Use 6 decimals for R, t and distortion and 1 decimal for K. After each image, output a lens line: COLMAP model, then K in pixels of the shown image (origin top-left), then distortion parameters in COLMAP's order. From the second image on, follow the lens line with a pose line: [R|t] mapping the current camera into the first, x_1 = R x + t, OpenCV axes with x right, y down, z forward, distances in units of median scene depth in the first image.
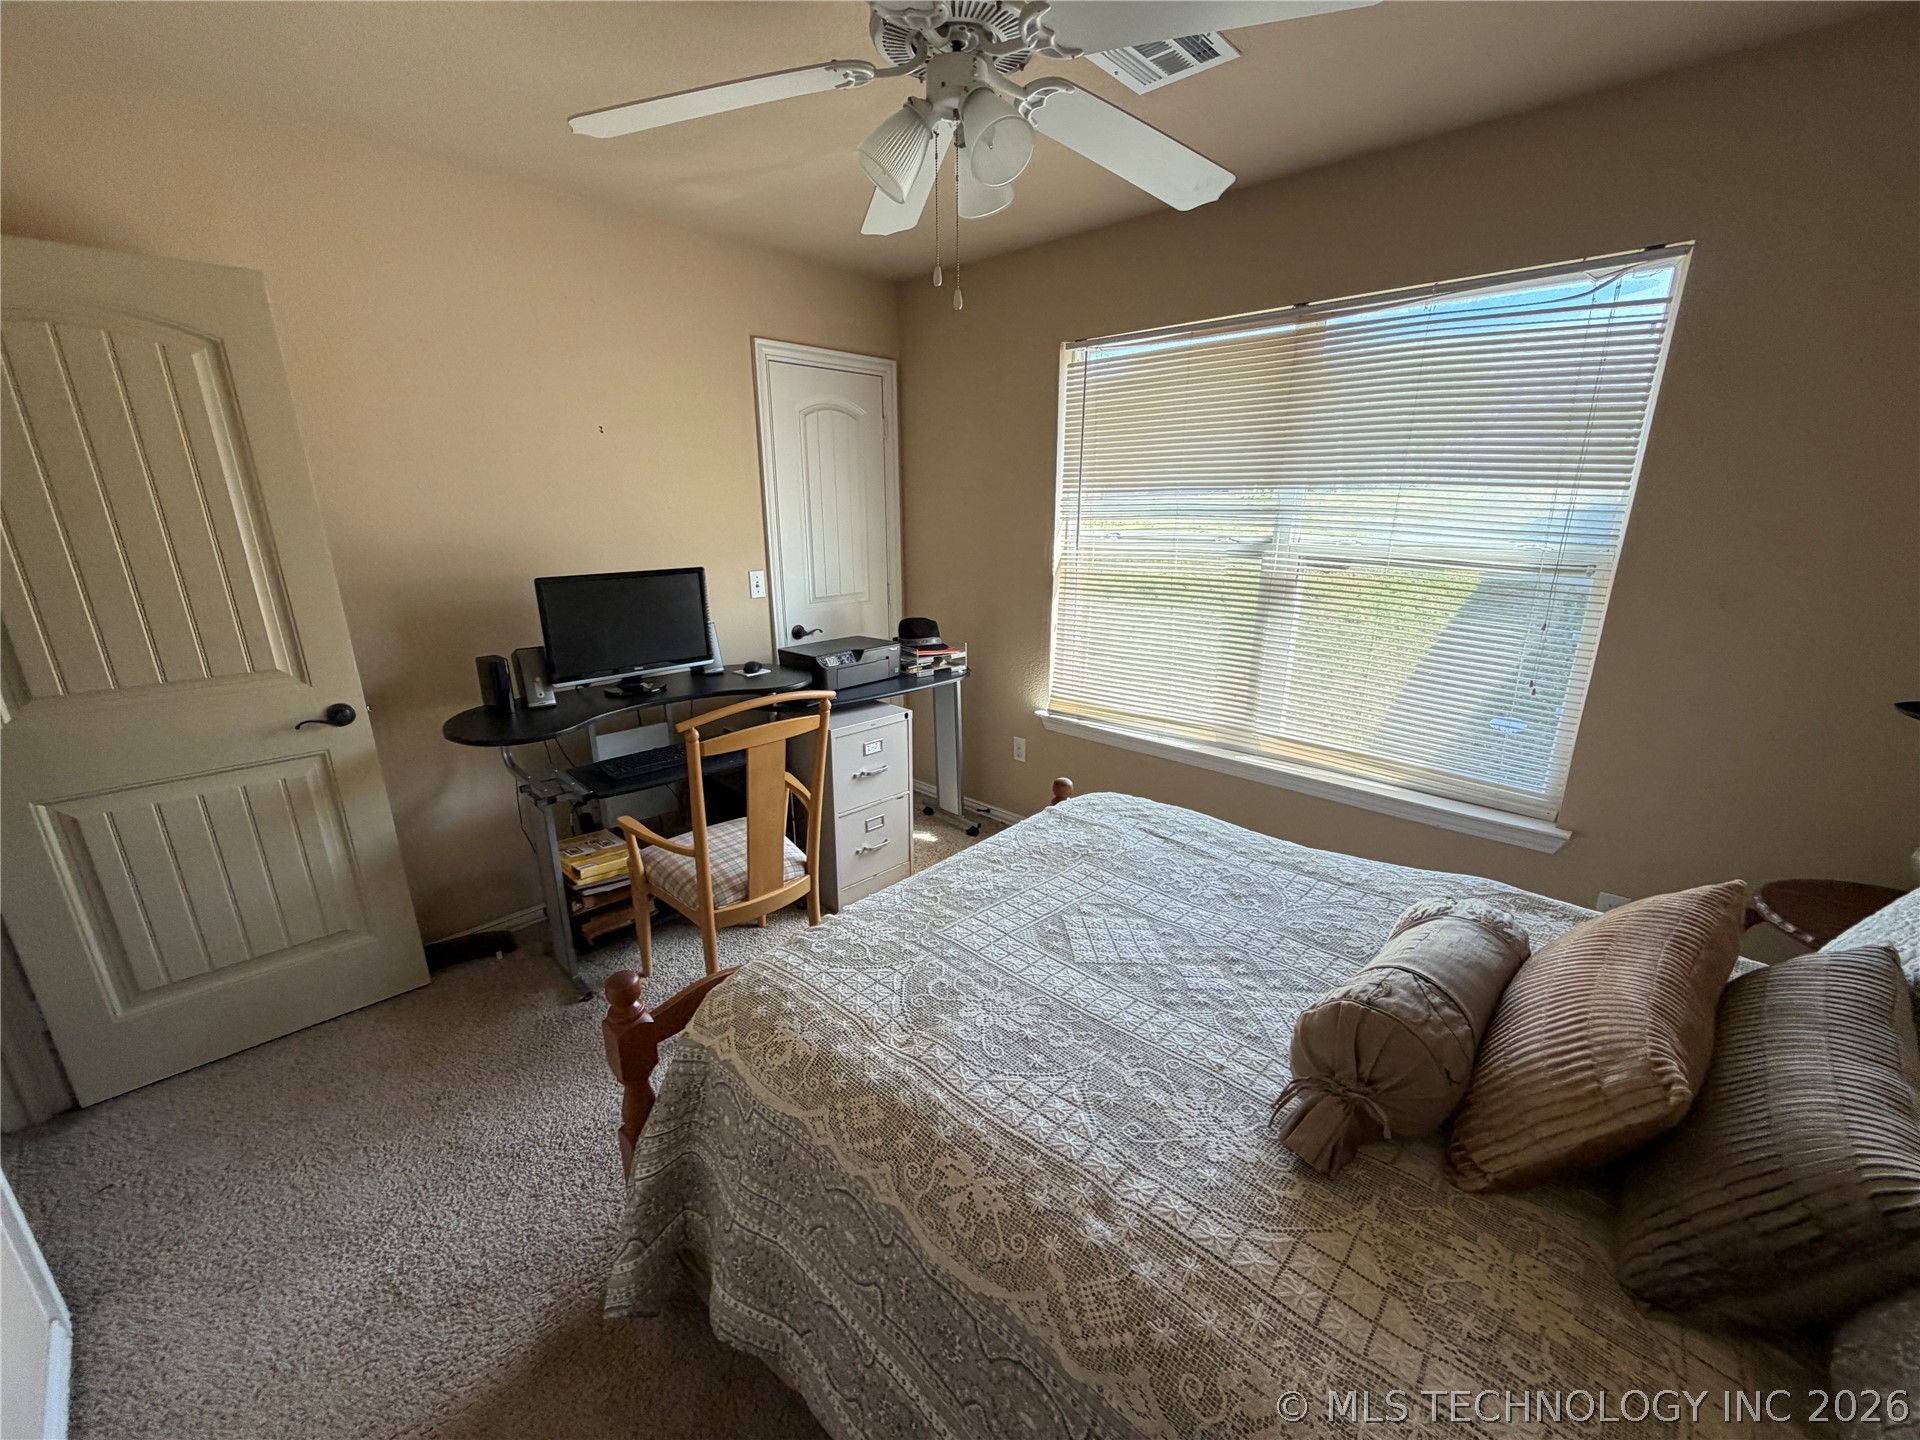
lens RADIAL K [[765.9, 0, 958.1], [0, 765.9, 729.1], [0, 0, 1]] dist [0.002968, -0.000146]
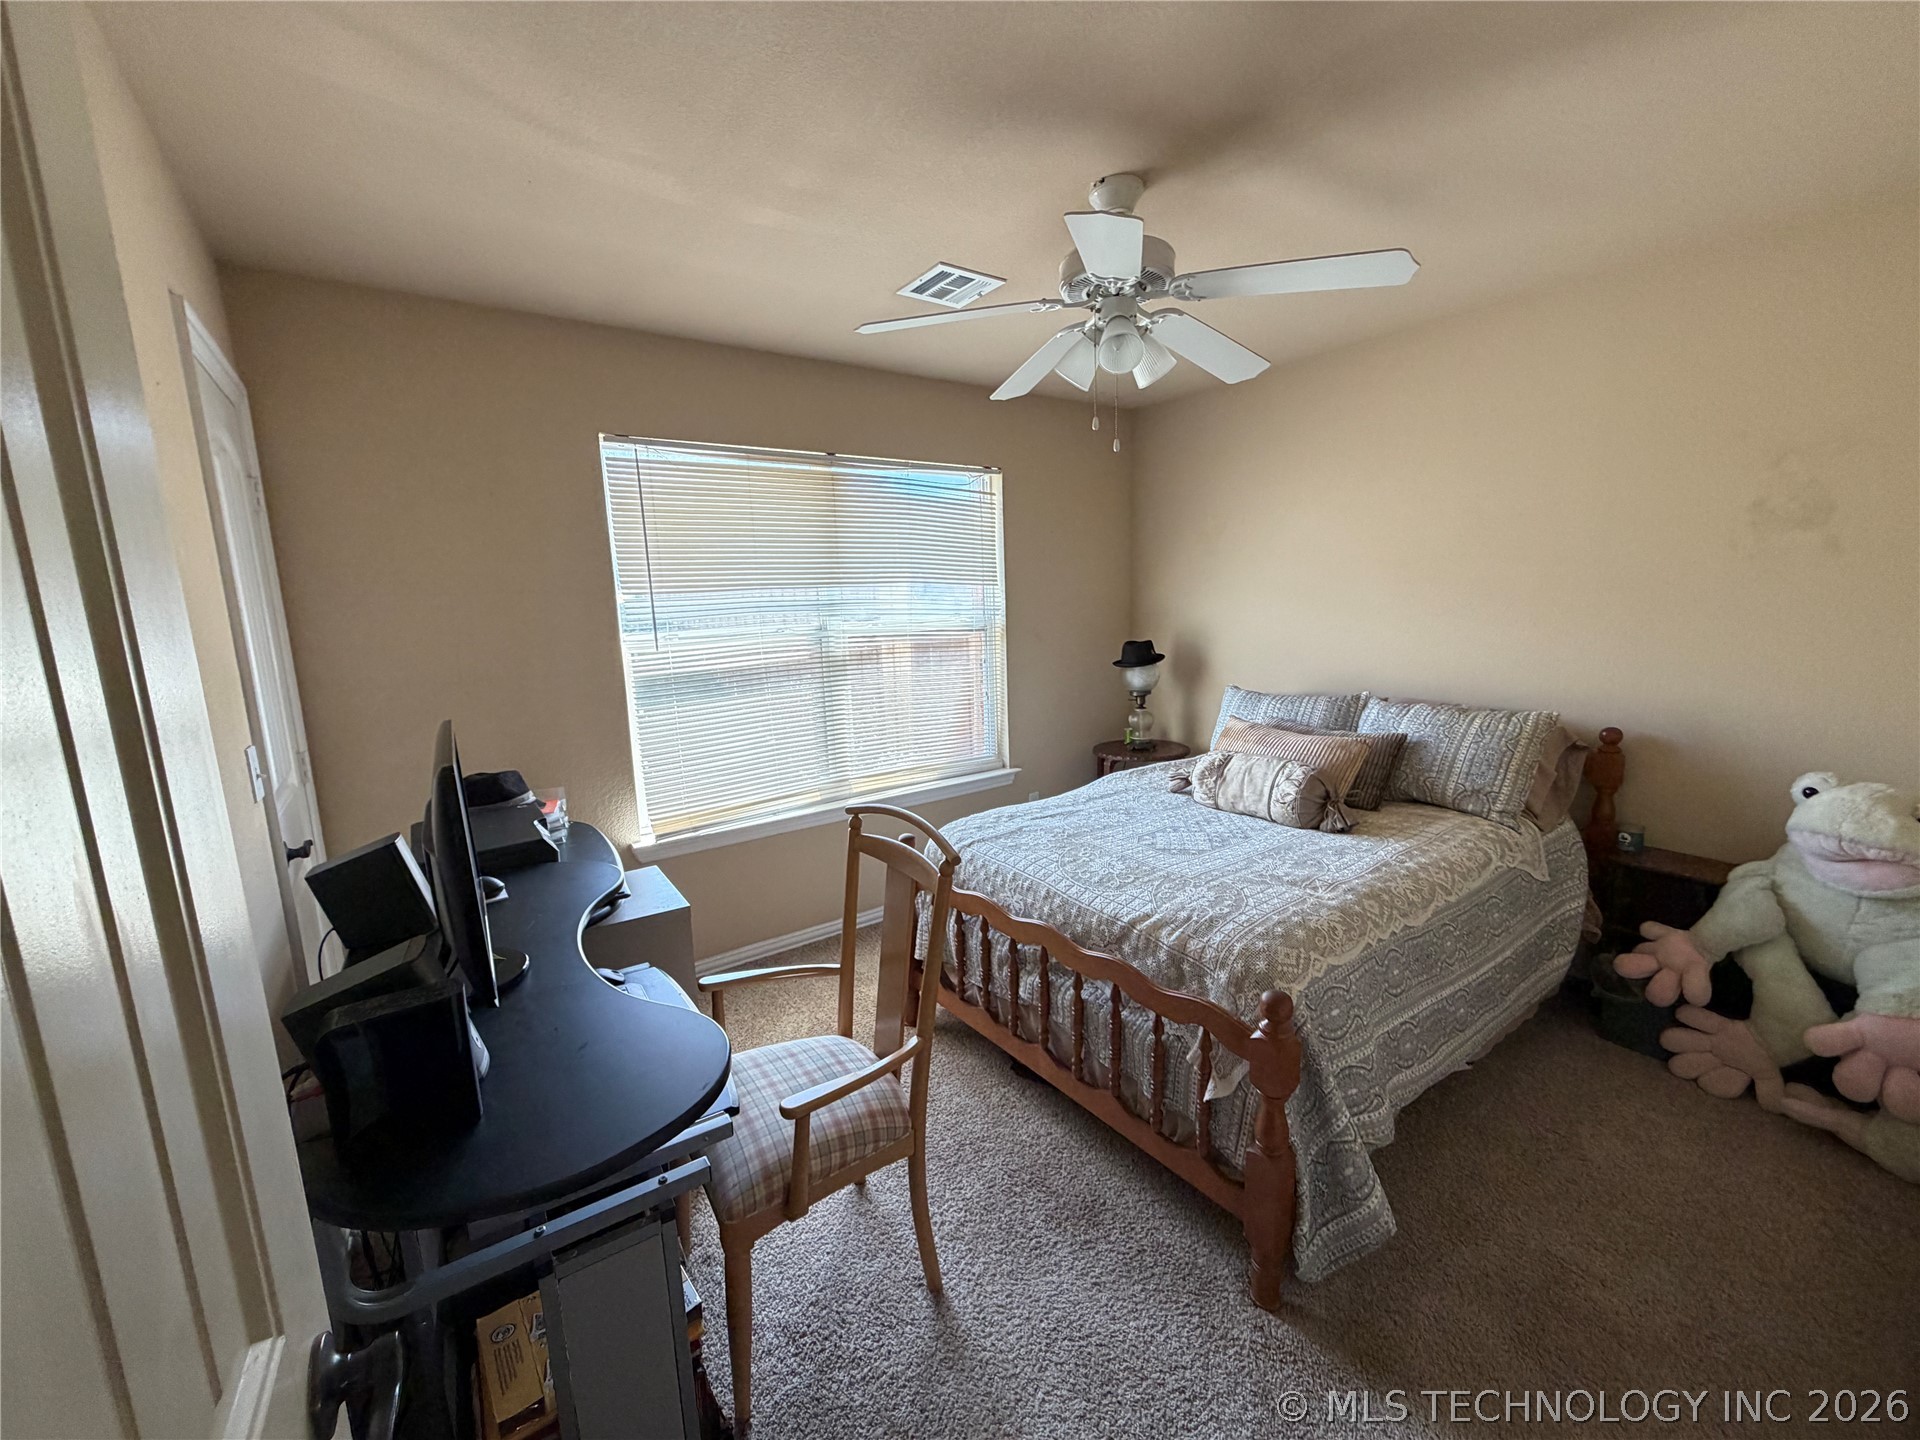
lens RADIAL K [[765.9, 0, 958.5], [0, 765.9, 722.3], [0, 0, 1]] dist [0.002968, -0.000146]
pose [[0.187521, -0.161726, 0.968855, -0.875689], [0.318027, 0.943220, 0.095893, -0.166515], [-0.929352, 0.290140, 0.228306, 0.615661]]
